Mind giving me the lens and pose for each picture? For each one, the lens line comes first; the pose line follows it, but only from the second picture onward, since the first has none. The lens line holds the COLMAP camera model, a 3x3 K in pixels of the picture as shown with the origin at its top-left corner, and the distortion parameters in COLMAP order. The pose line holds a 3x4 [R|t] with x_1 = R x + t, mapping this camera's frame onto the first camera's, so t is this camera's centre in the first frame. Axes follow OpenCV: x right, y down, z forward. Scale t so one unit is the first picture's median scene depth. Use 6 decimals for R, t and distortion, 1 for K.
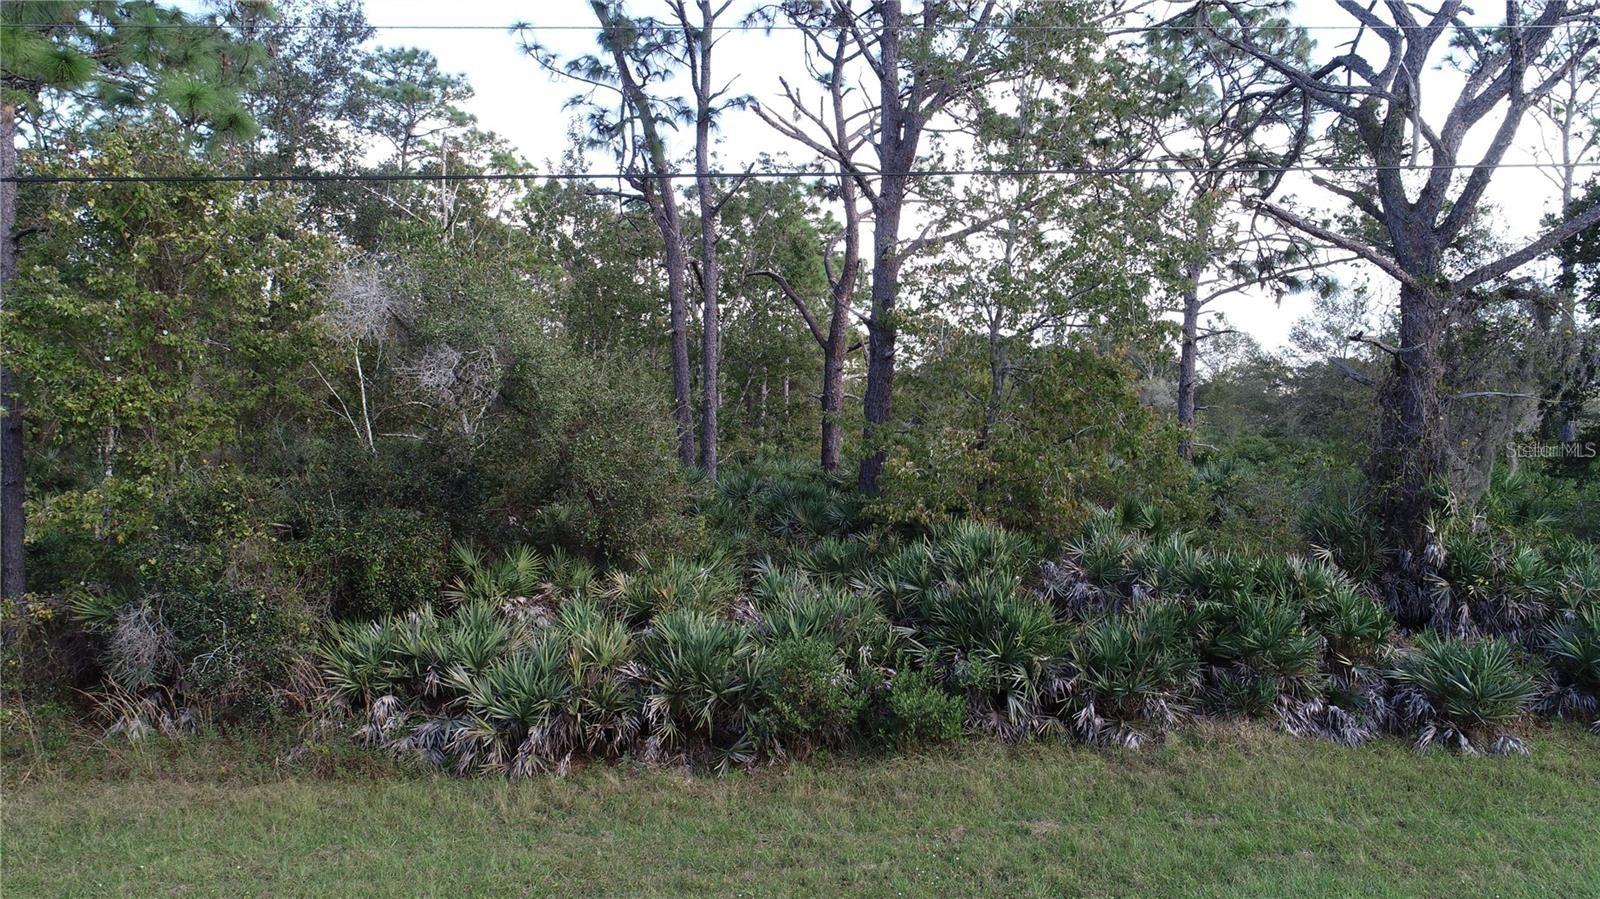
lens RADIAL K [[1064.8, 0, 801.9], [0, 1064.8, 443.6], [0, 0, 1]] dist [0.000836, 0.000449]
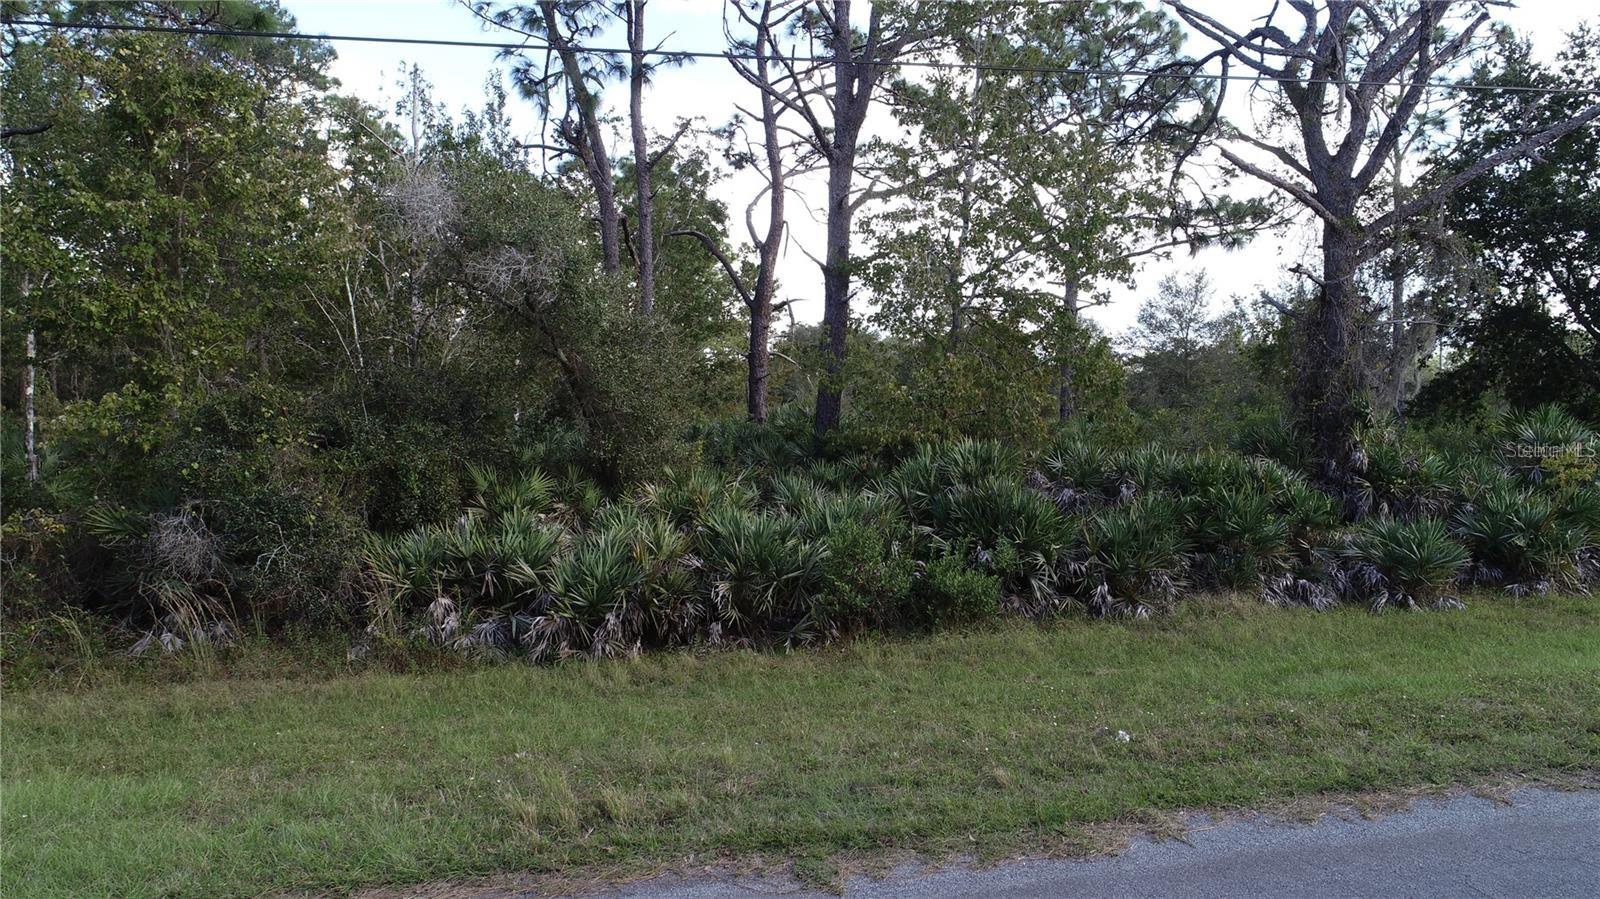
lens RADIAL K [[1064.8, 0, 794.4], [0, 1064.8, 453.0], [0, 0, 1]] dist [0.000836, 0.000449]
pose [[0.988631, -0.011197, 0.149947, -0.191837], [0.009841, 0.999904, 0.009787, 0.085840], [-0.150042, -0.008200, 0.988646, -0.043427]]
